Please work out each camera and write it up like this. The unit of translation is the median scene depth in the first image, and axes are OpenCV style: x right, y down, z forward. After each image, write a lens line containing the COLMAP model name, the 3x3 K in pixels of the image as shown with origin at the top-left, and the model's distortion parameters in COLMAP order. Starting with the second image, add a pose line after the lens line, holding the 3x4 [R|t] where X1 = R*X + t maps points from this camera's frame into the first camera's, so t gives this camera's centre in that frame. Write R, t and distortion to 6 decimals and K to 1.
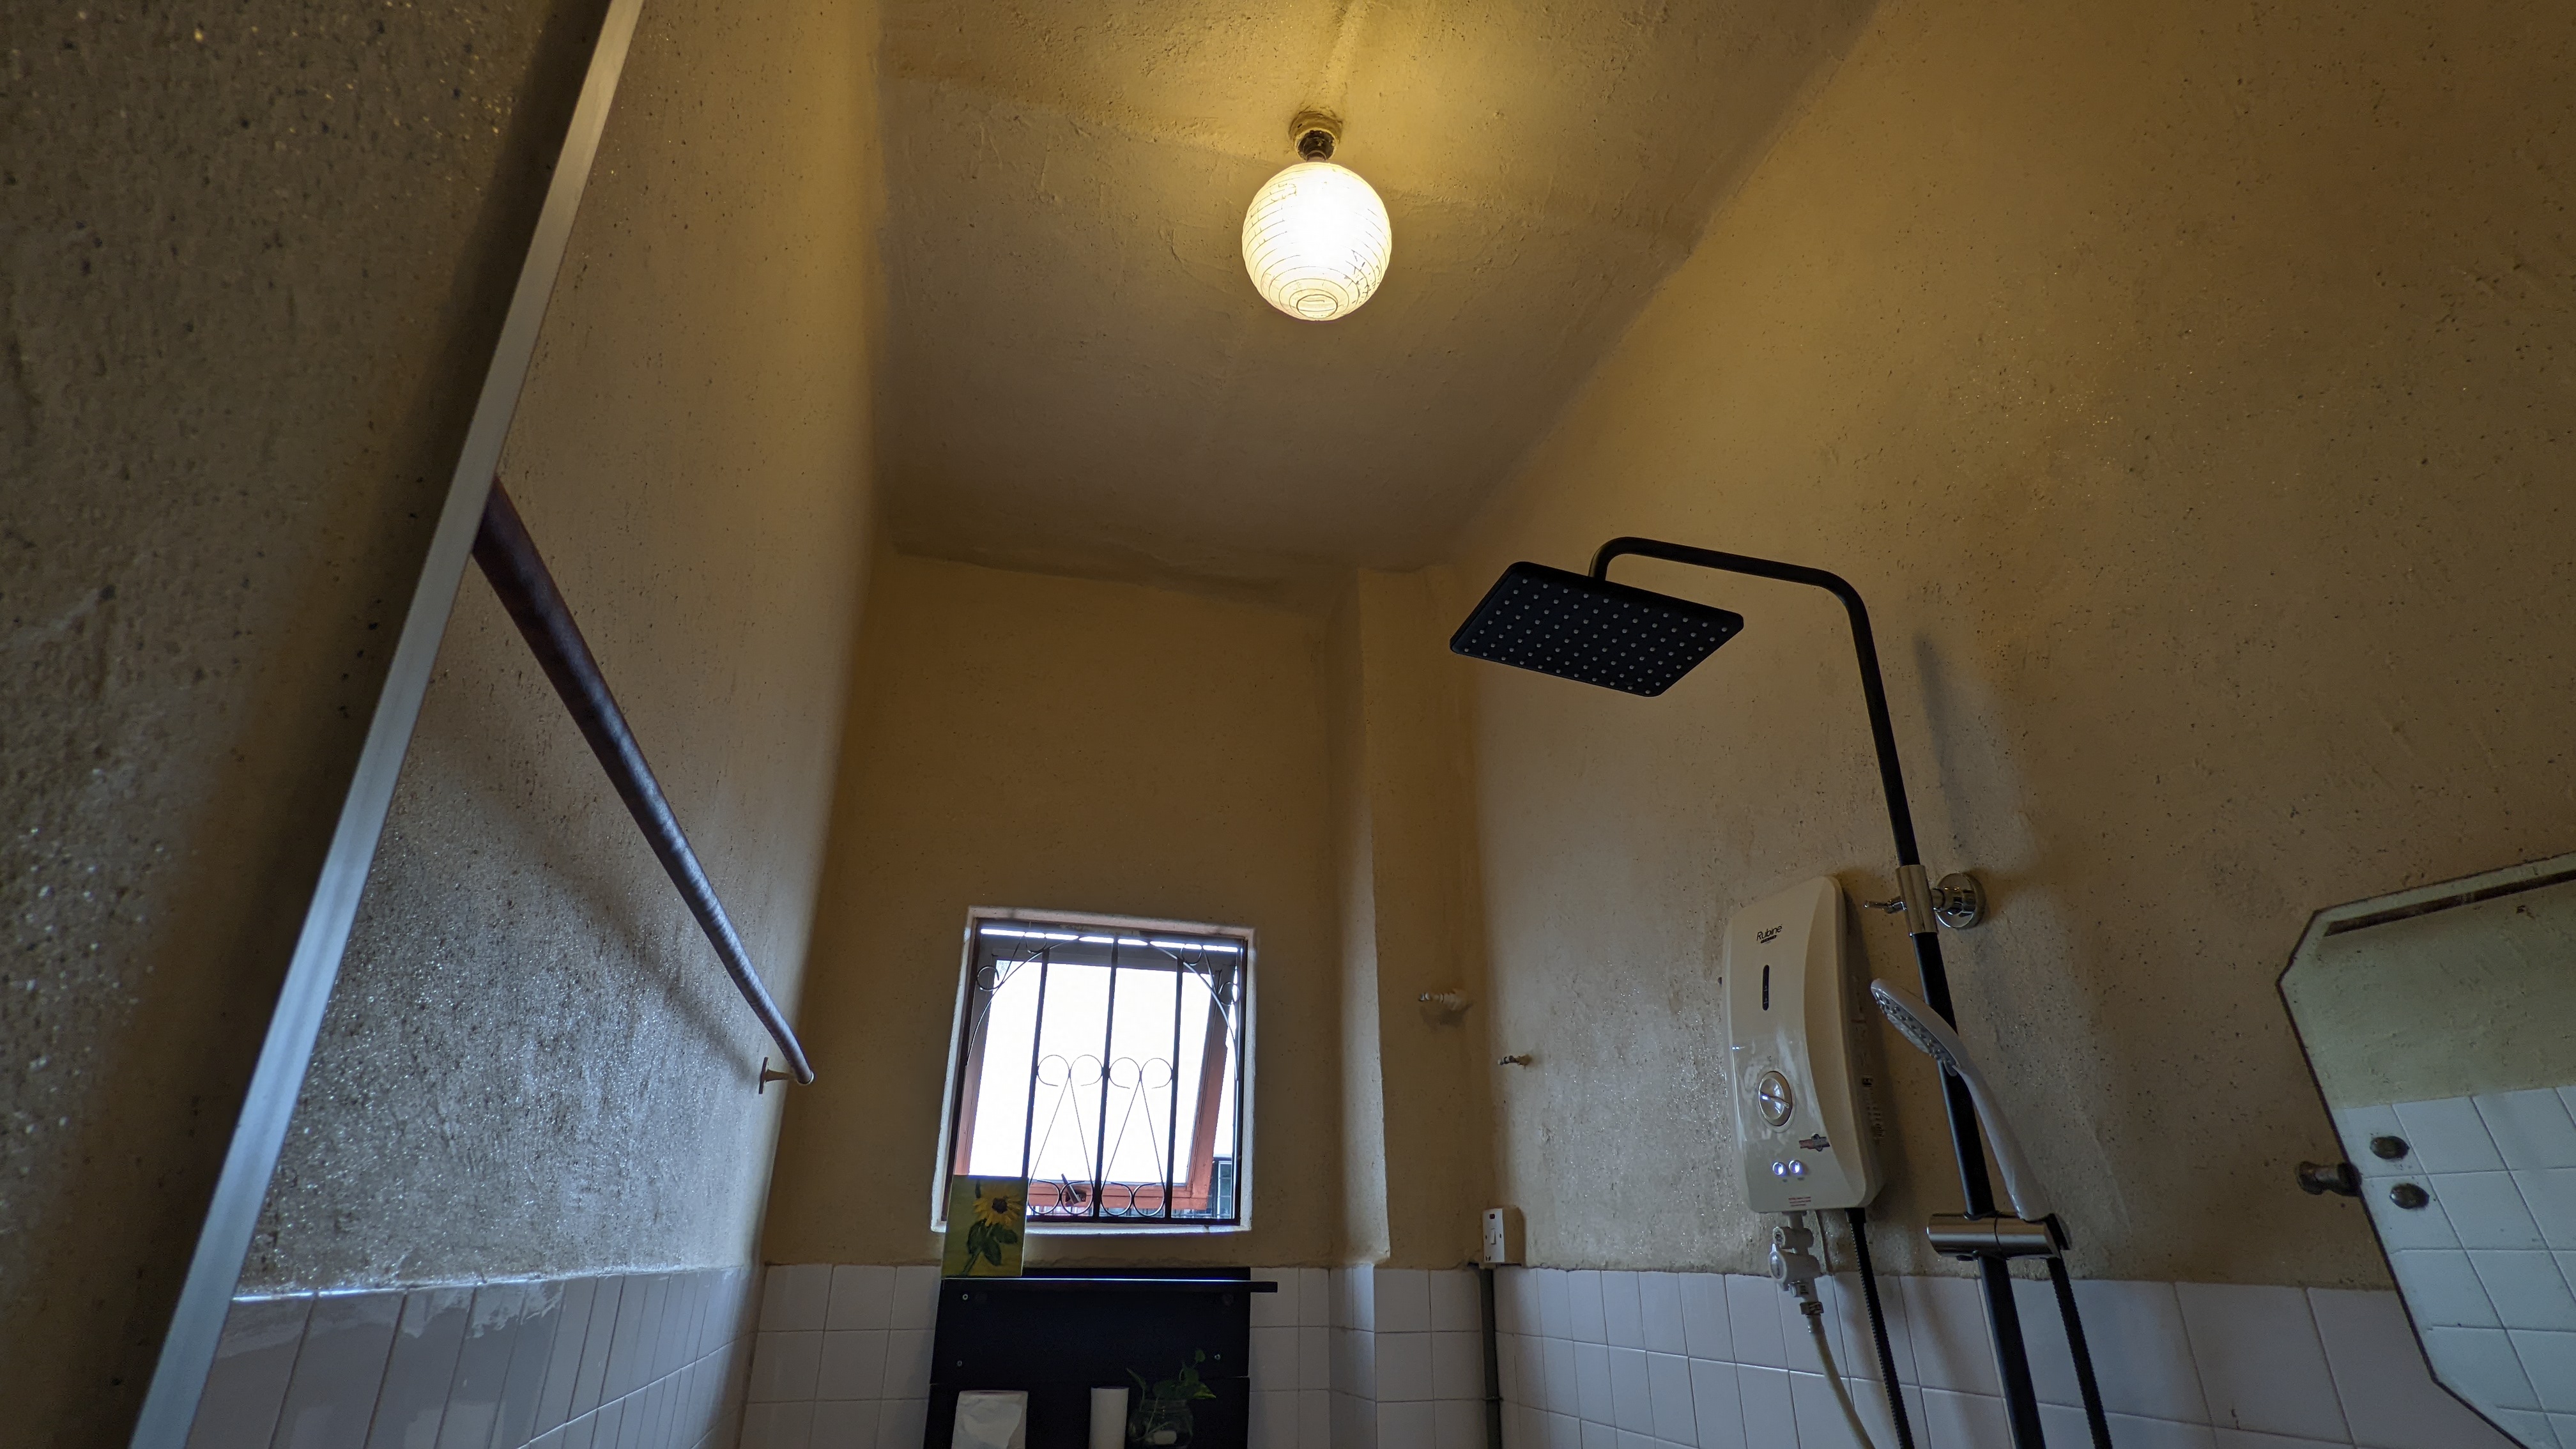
lens RADIAL K [[1213.8, 0, 1324.7], [0, 1213.8, 717.6], [0, 0, 1]] dist [-0.003478, -0.000639]
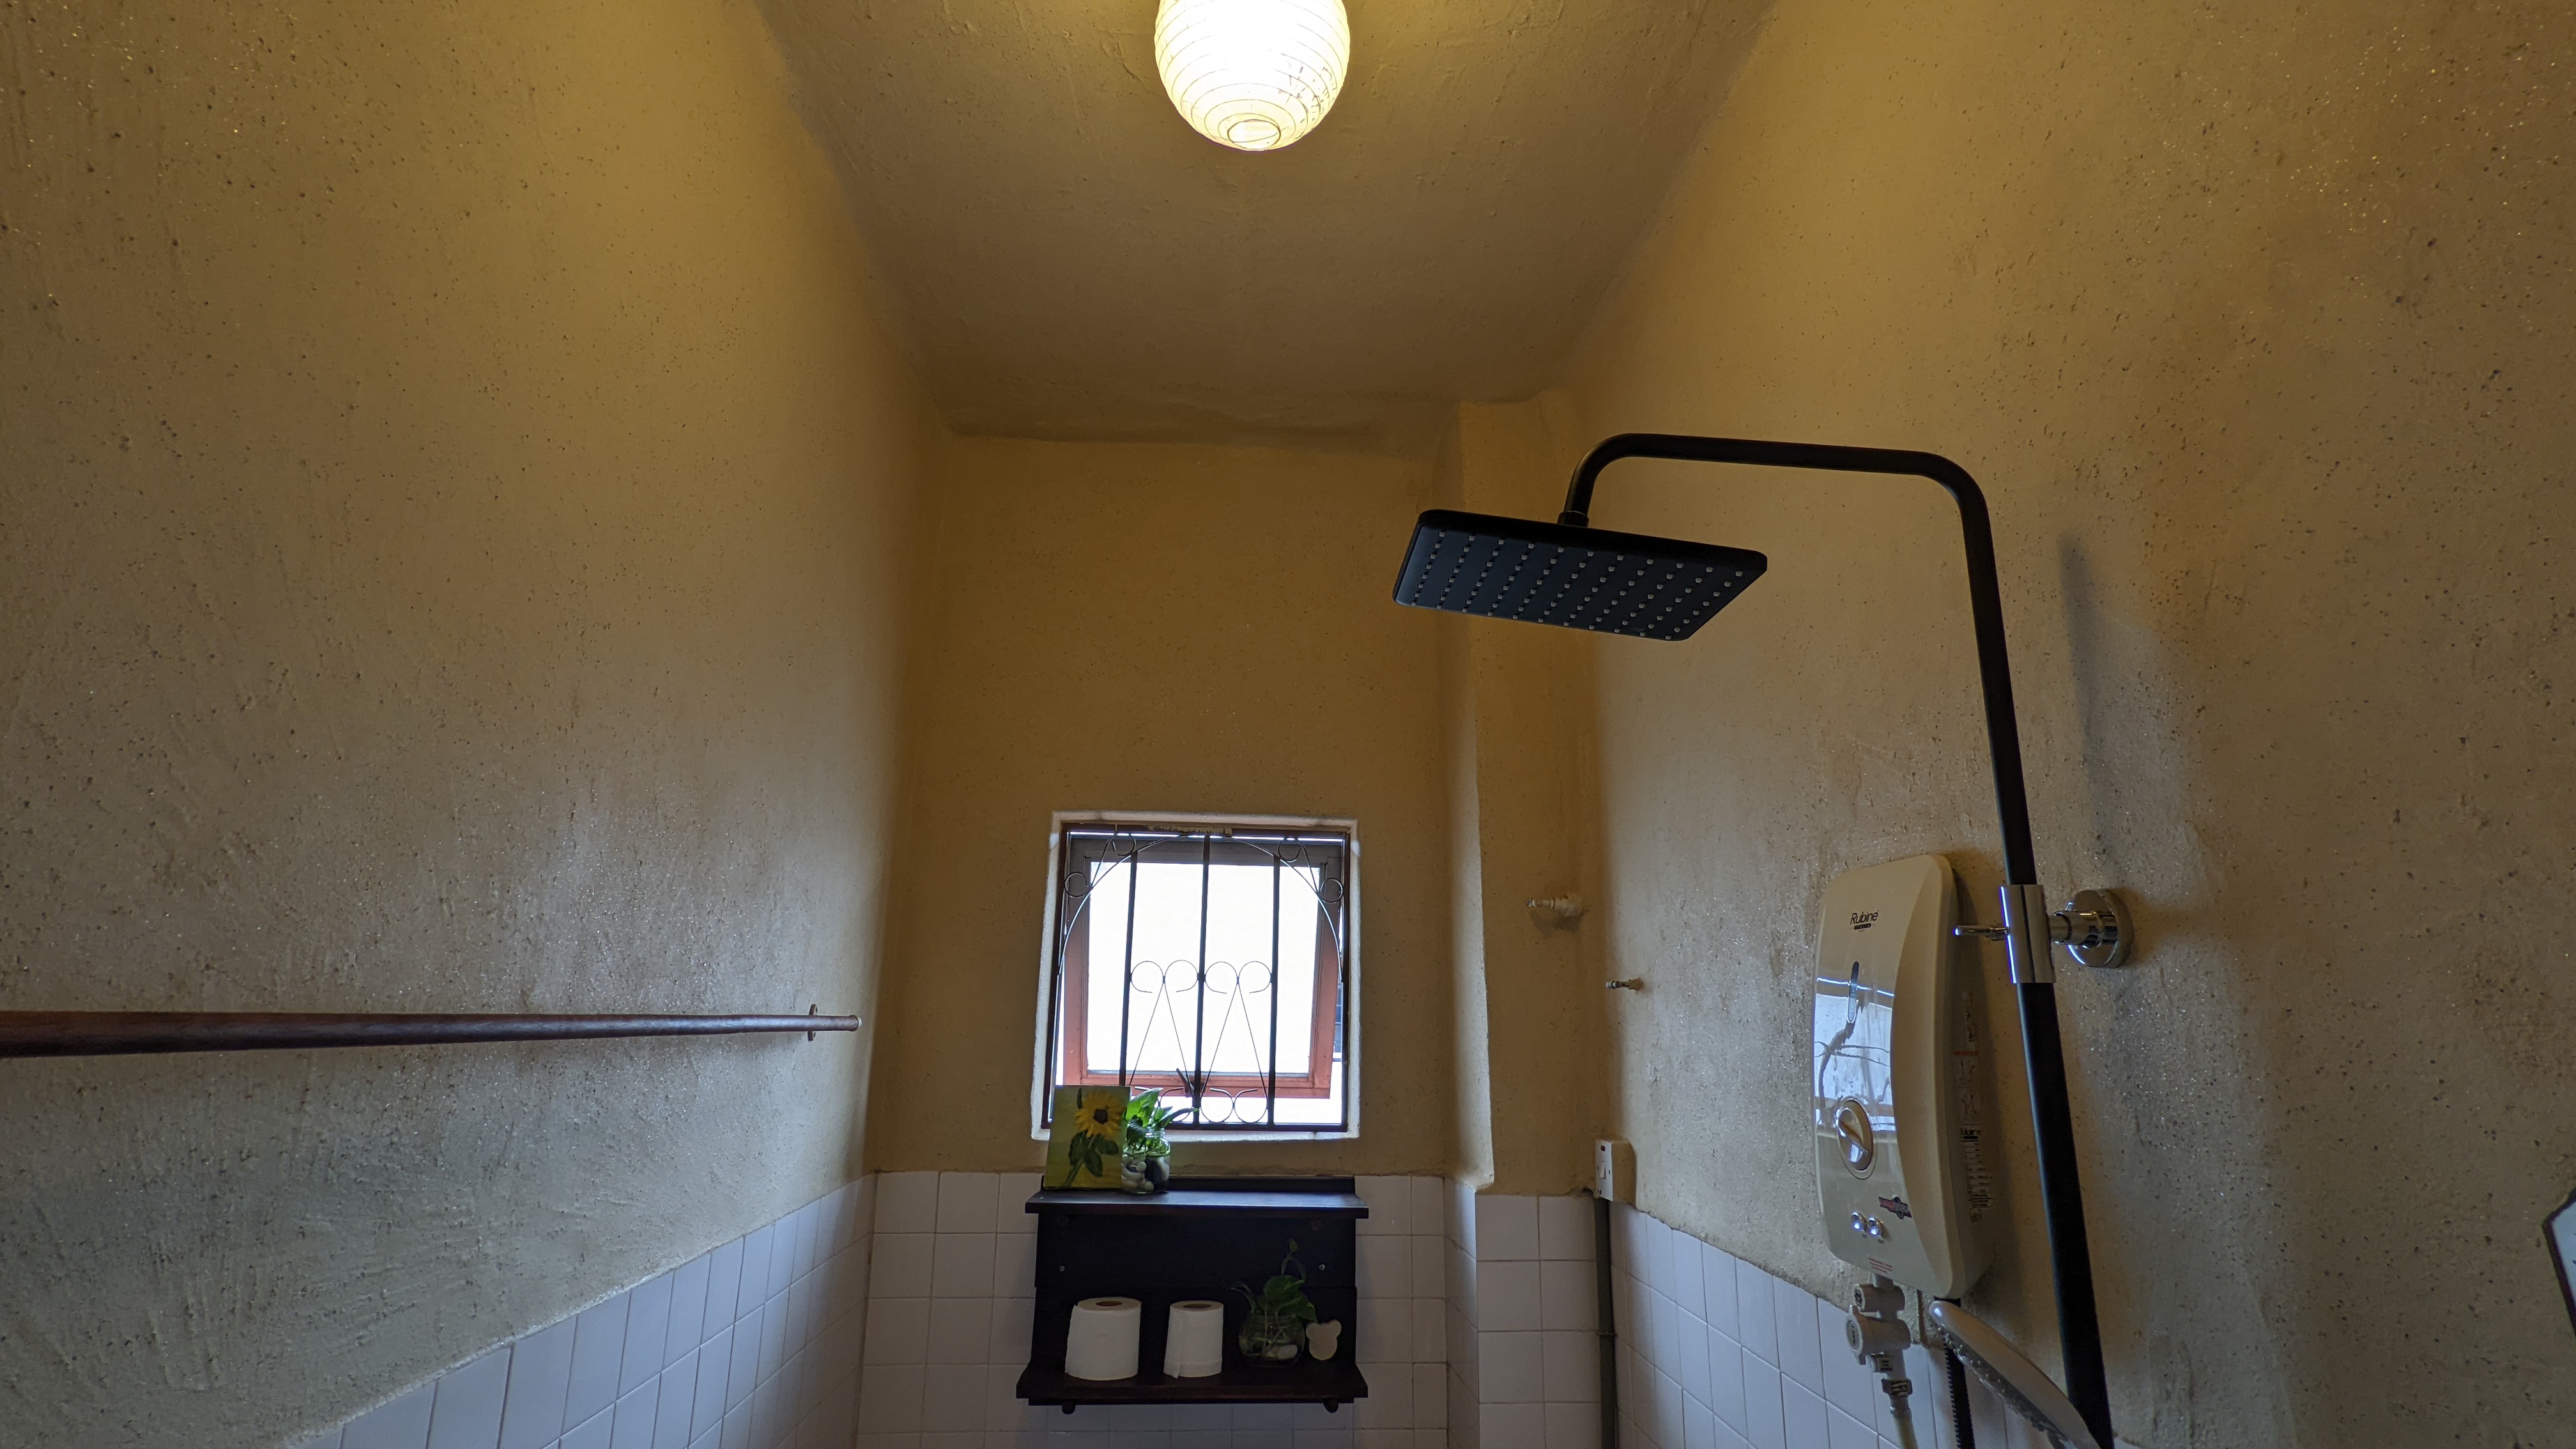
lens RADIAL K [[1239.0, 0, 1285.3], [0, 1239.0, 737.2], [0, 0, 1]] dist [-0.002690, 0.000875]
pose [[0.976253, -0.036698, -0.213504, 0.121168], [0.073750, 0.982979, 0.168265, -0.066085], [0.203695, -0.180016, 0.962342, 0.124052]]
